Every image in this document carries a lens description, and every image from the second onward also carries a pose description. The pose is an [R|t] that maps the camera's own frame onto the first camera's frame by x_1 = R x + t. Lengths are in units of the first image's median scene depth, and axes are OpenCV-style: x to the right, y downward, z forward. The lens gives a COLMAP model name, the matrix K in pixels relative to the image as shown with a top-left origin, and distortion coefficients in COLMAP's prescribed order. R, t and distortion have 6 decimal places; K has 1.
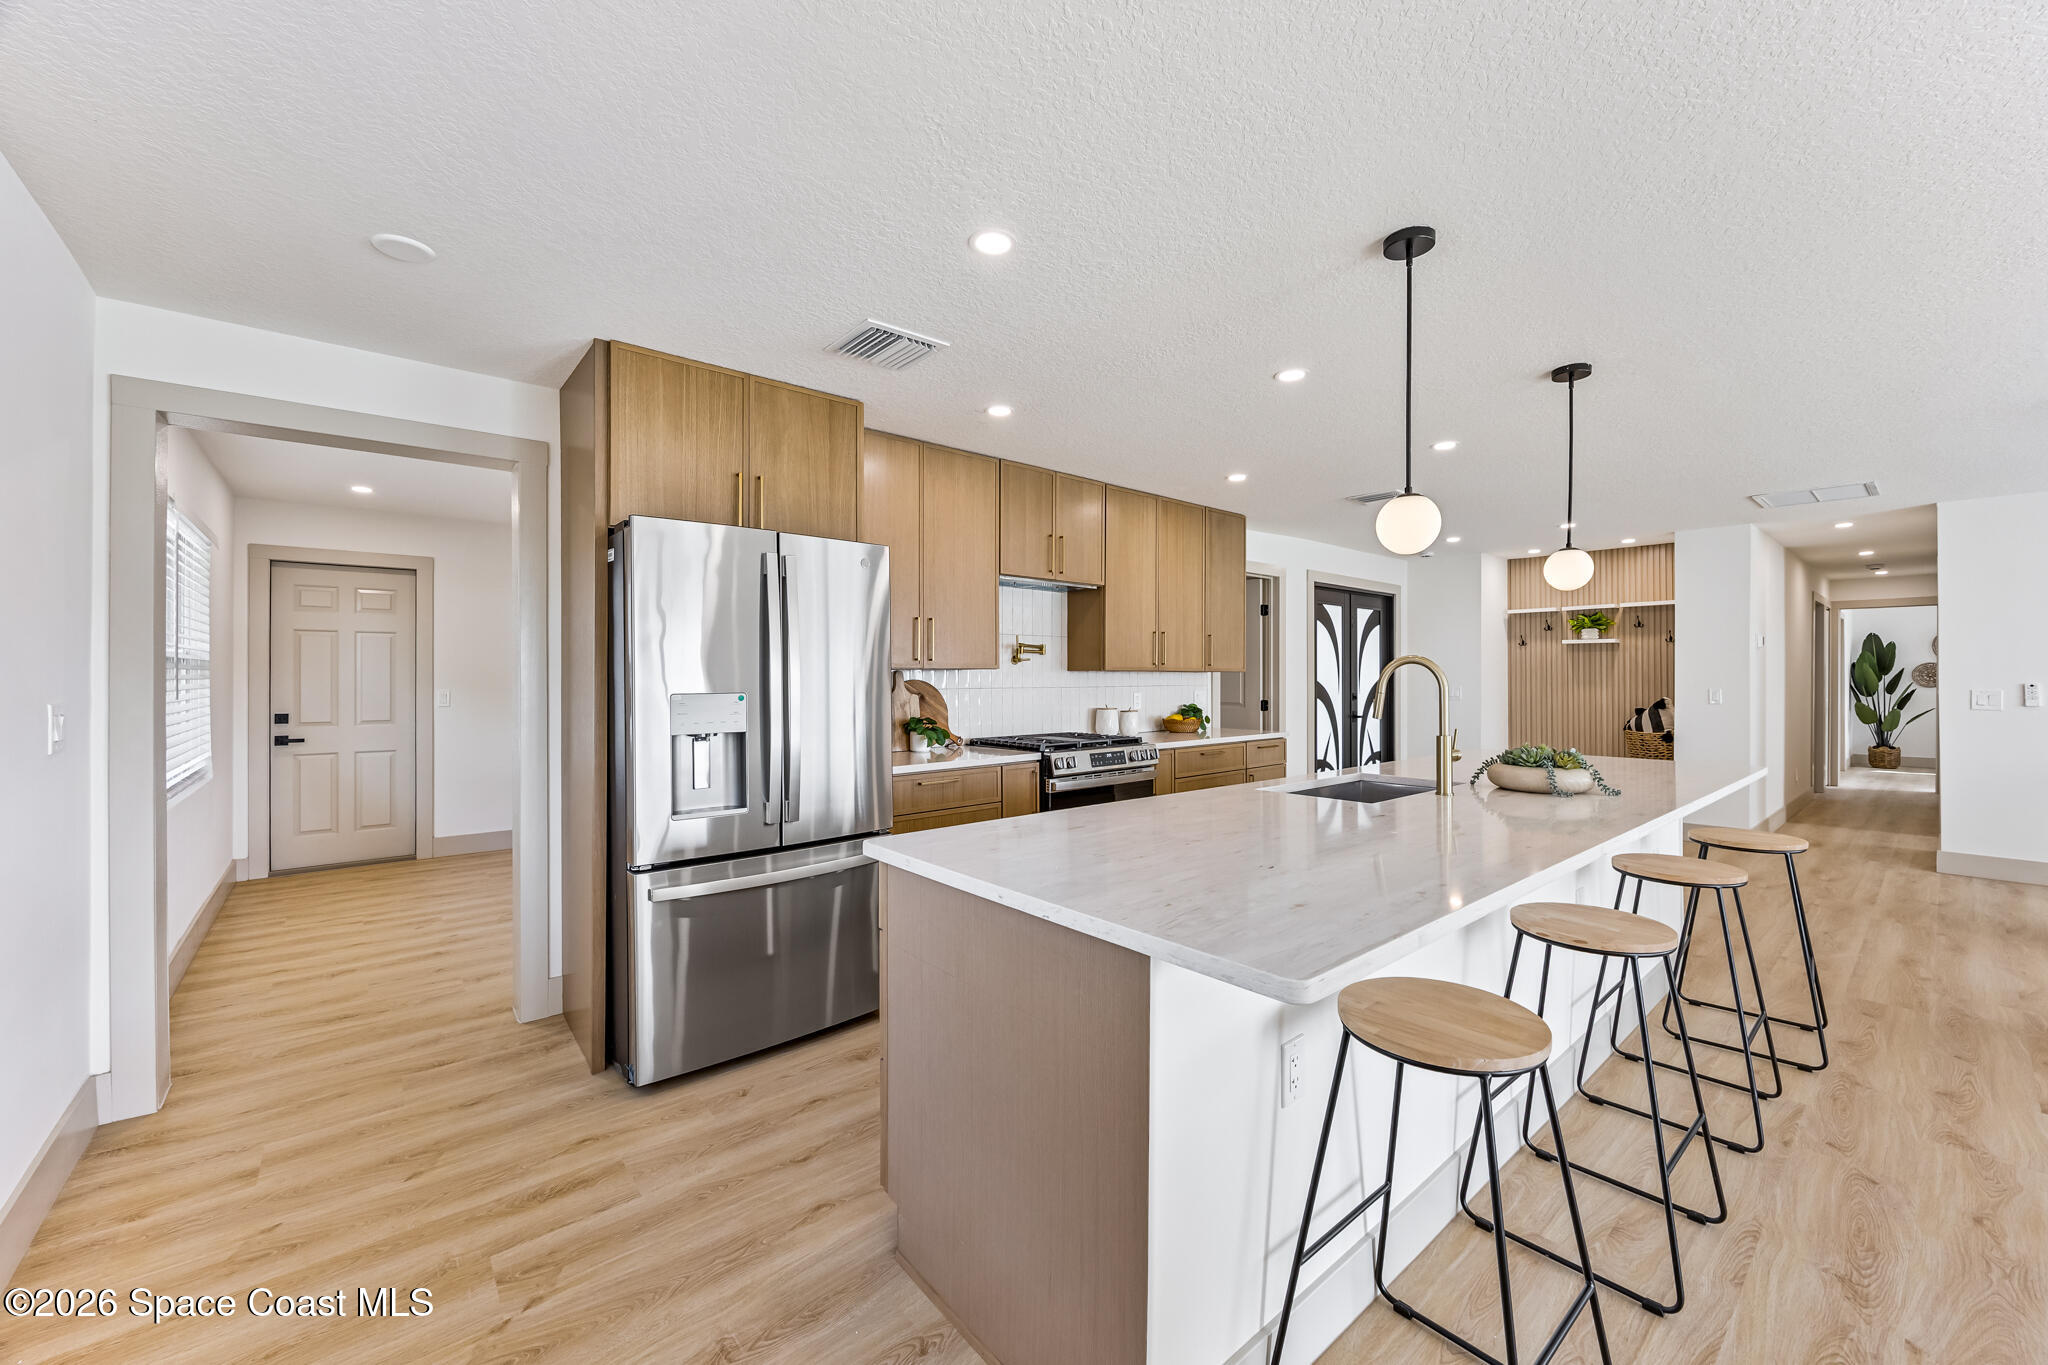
lens RADIAL K [[794.9, 0, 1044.9], [0, 794.9, 680.0], [0, 0, 1]] dist [-0.001893, 0.000216]
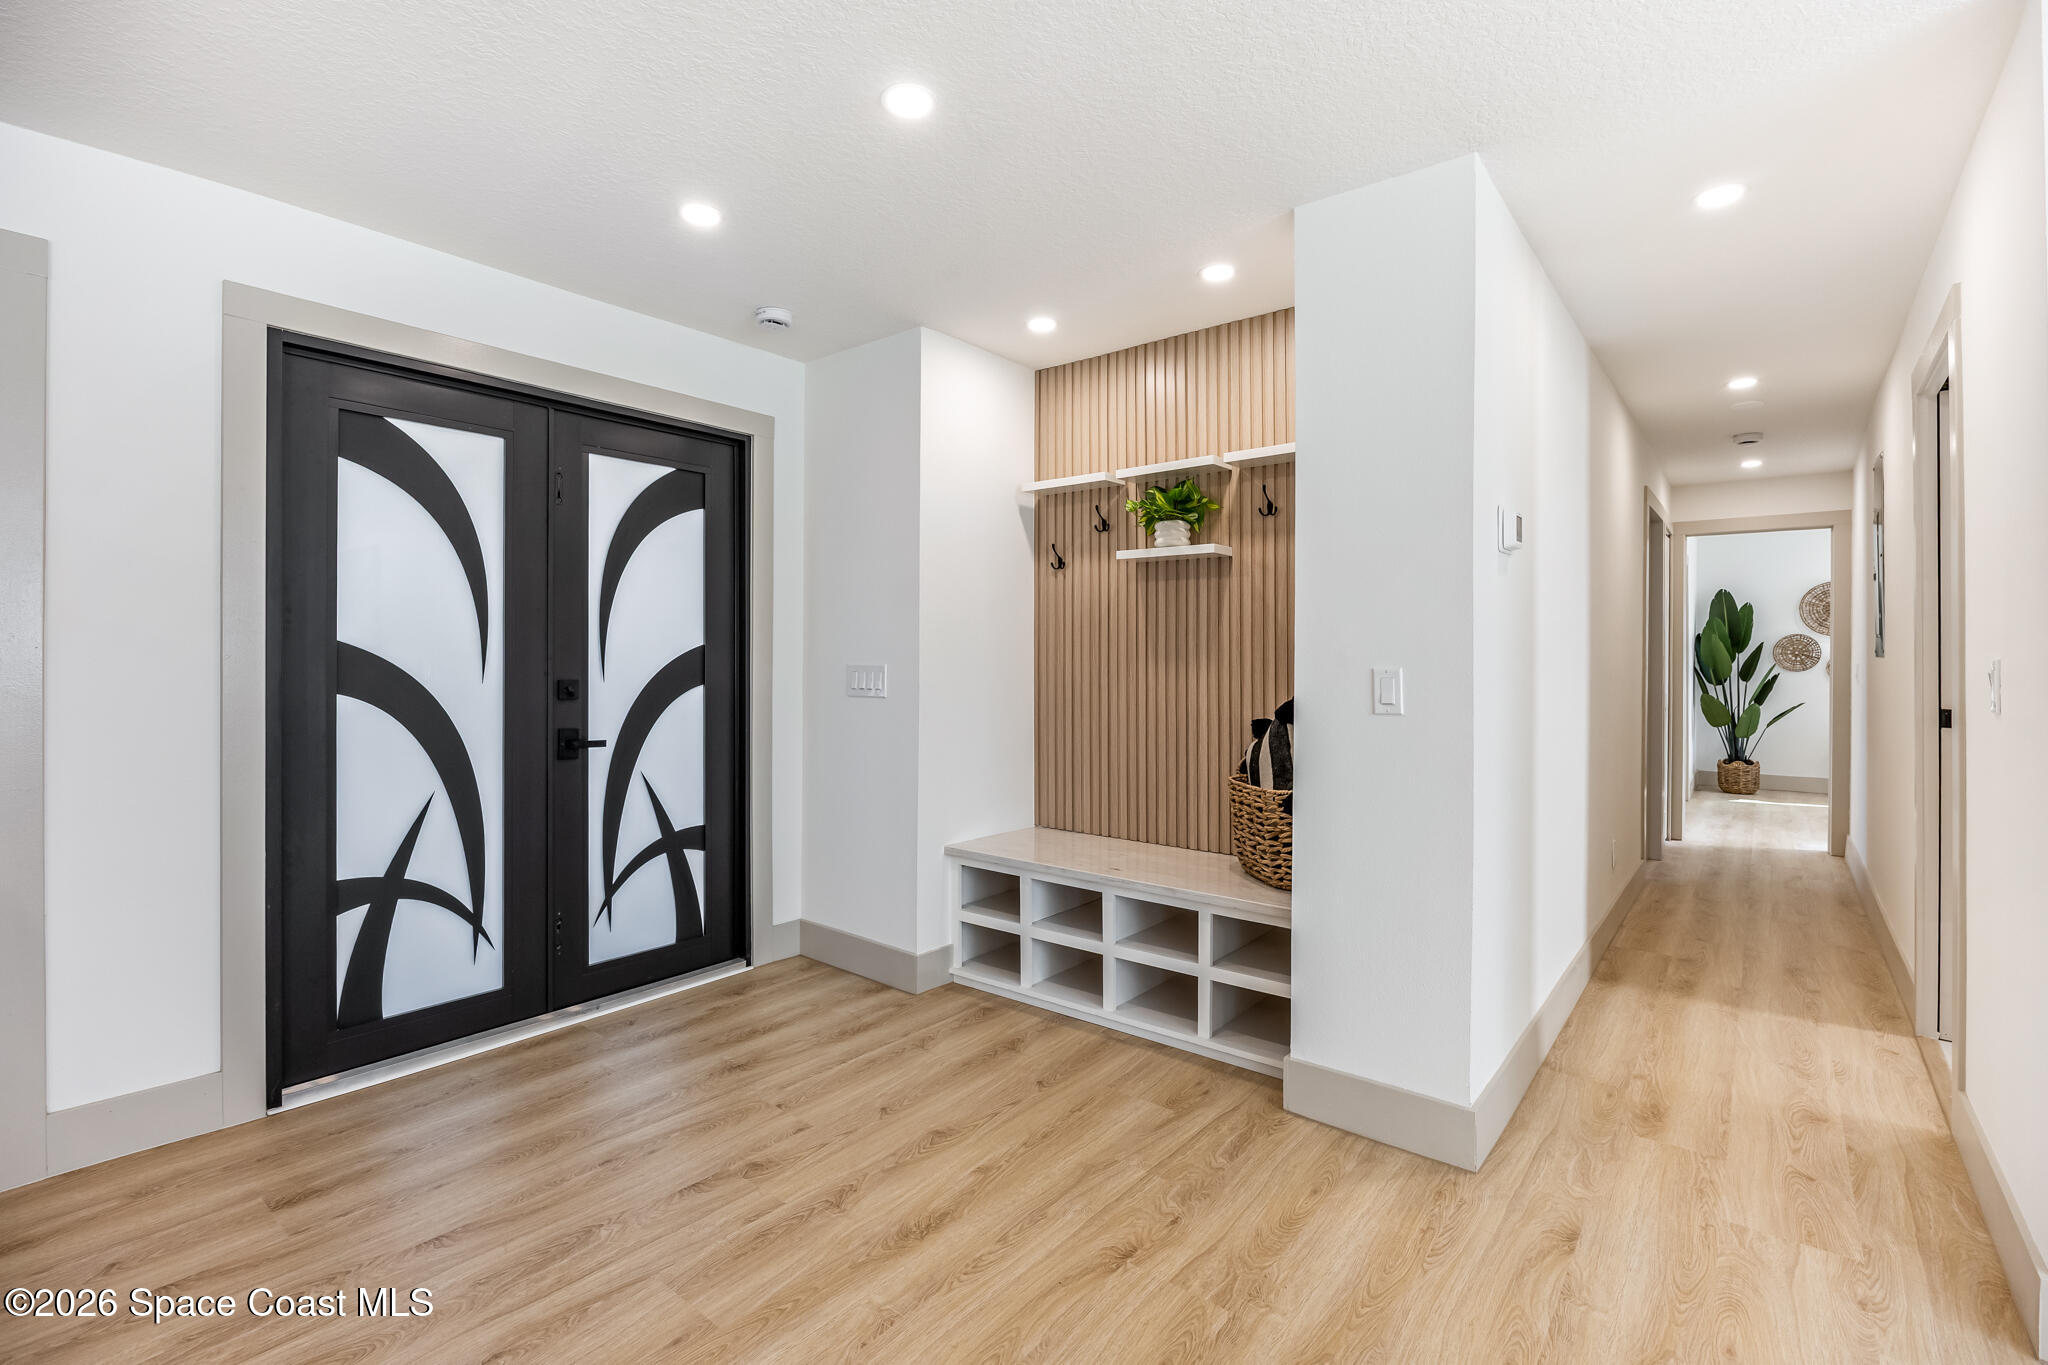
lens RADIAL K [[943.9, 0, 1022.3], [0, 943.9, 659.4], [0, 0, 1]] dist [-0.007718, 0.001299]
pose [[0.983344, 0.005472, 0.181673, 0.468020], [-0.004976, 0.999983, -0.003186, 0.007127], [-0.181687, 0.002229, 0.983354, 0.481991]]
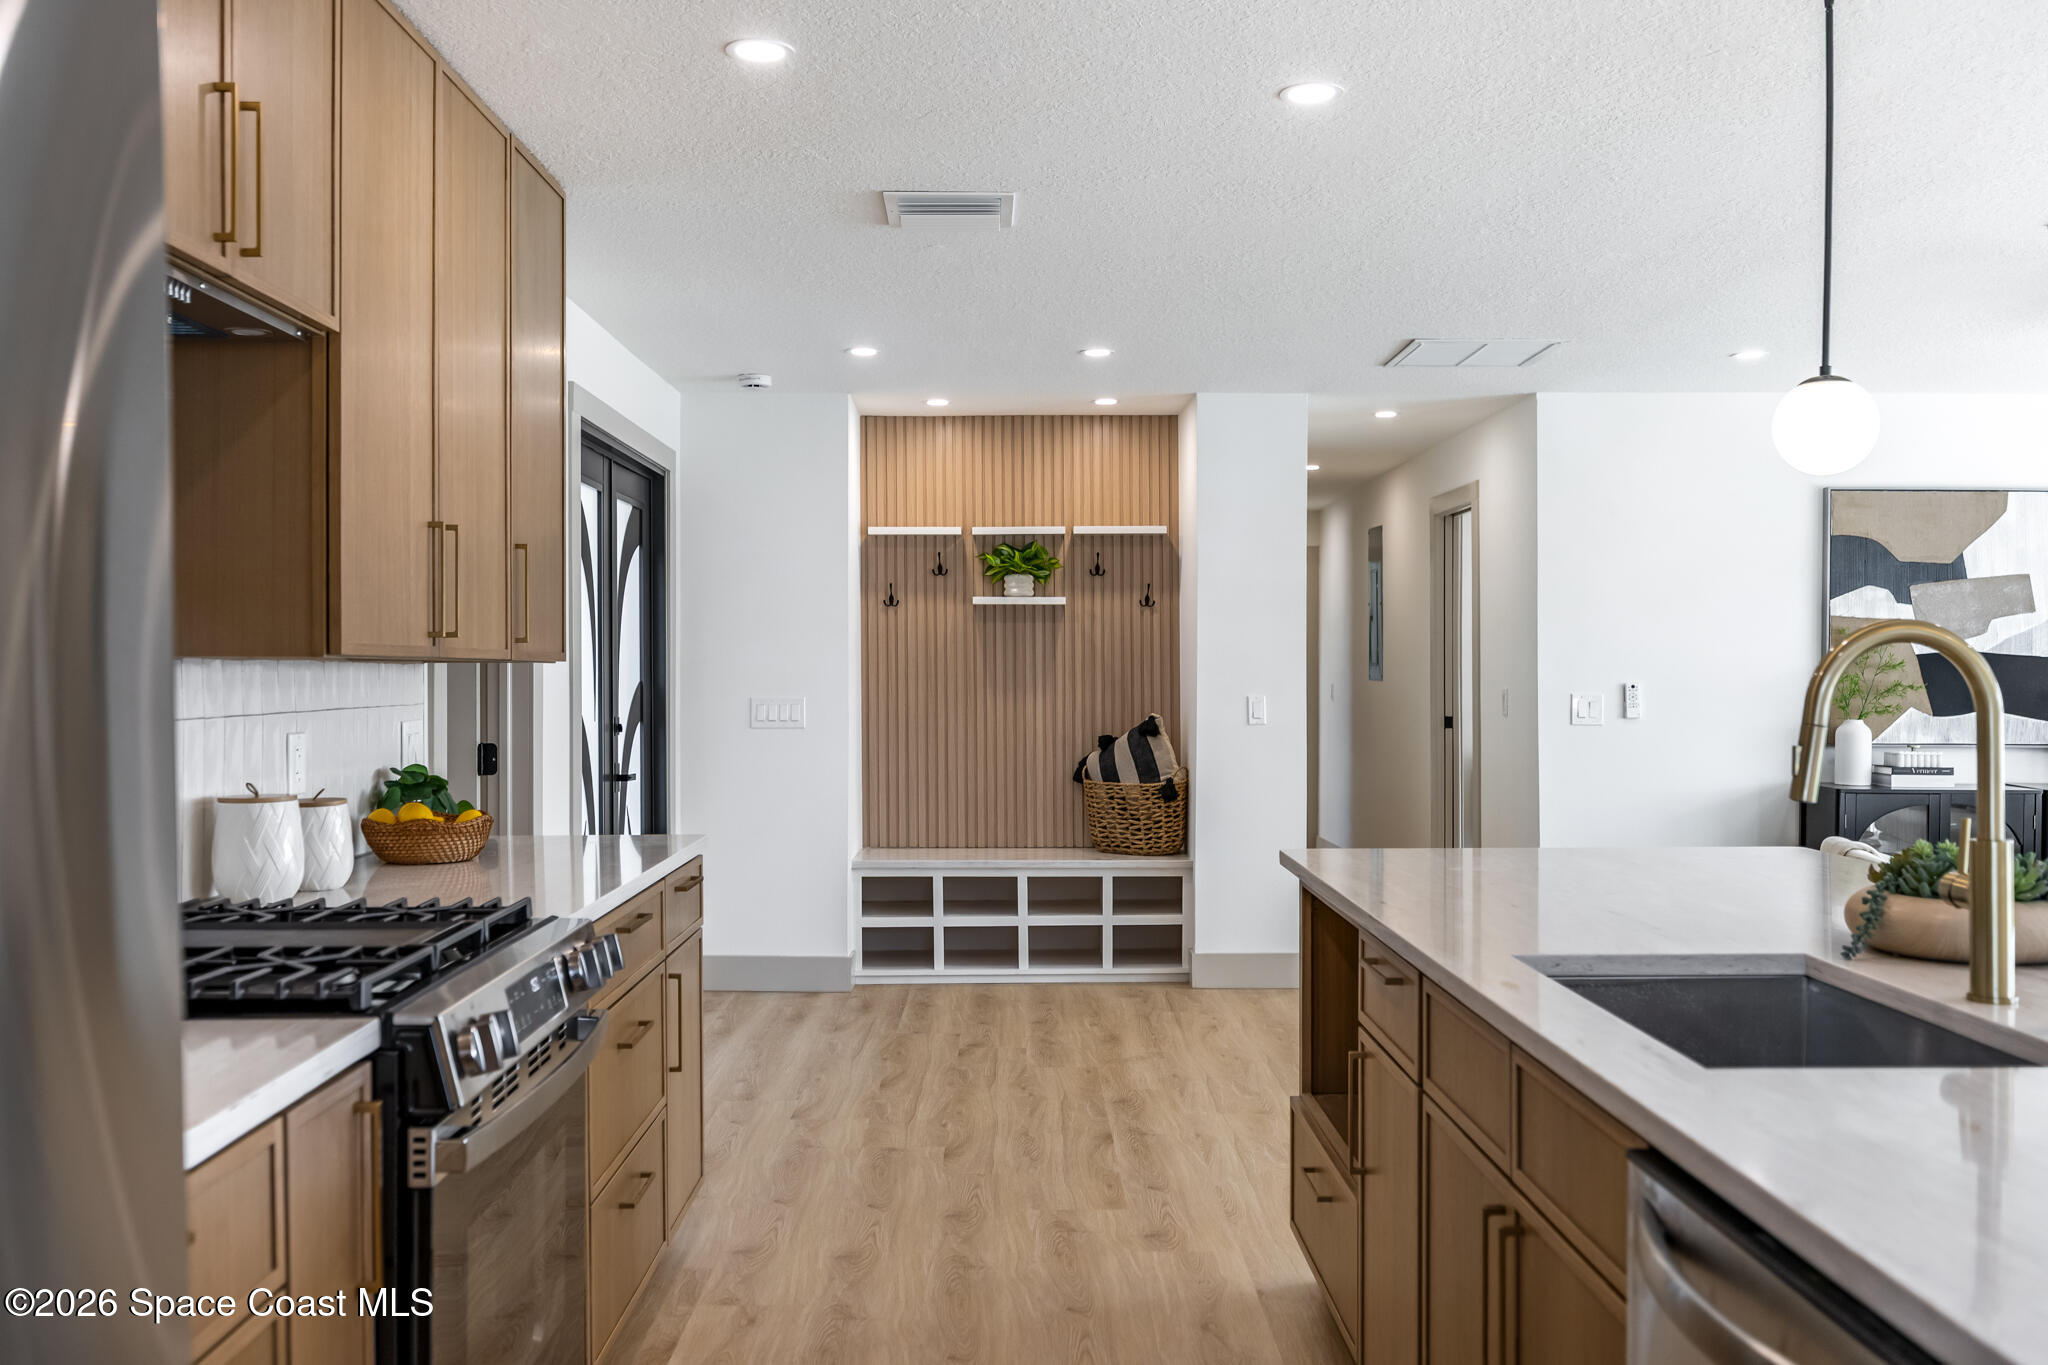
lens RADIAL K [[1800.9, 0, 1024.3], [0, 1800.9, 679.1], [0, 0, 1]] dist [0.064390, 0.000867]
pose [[0.656049, -0.004199, 0.754707, -0.131318], [0.003565, 0.999991, 0.002464, -0.002943], [-0.754710, 0.001074, 0.656058, 0.242778]]
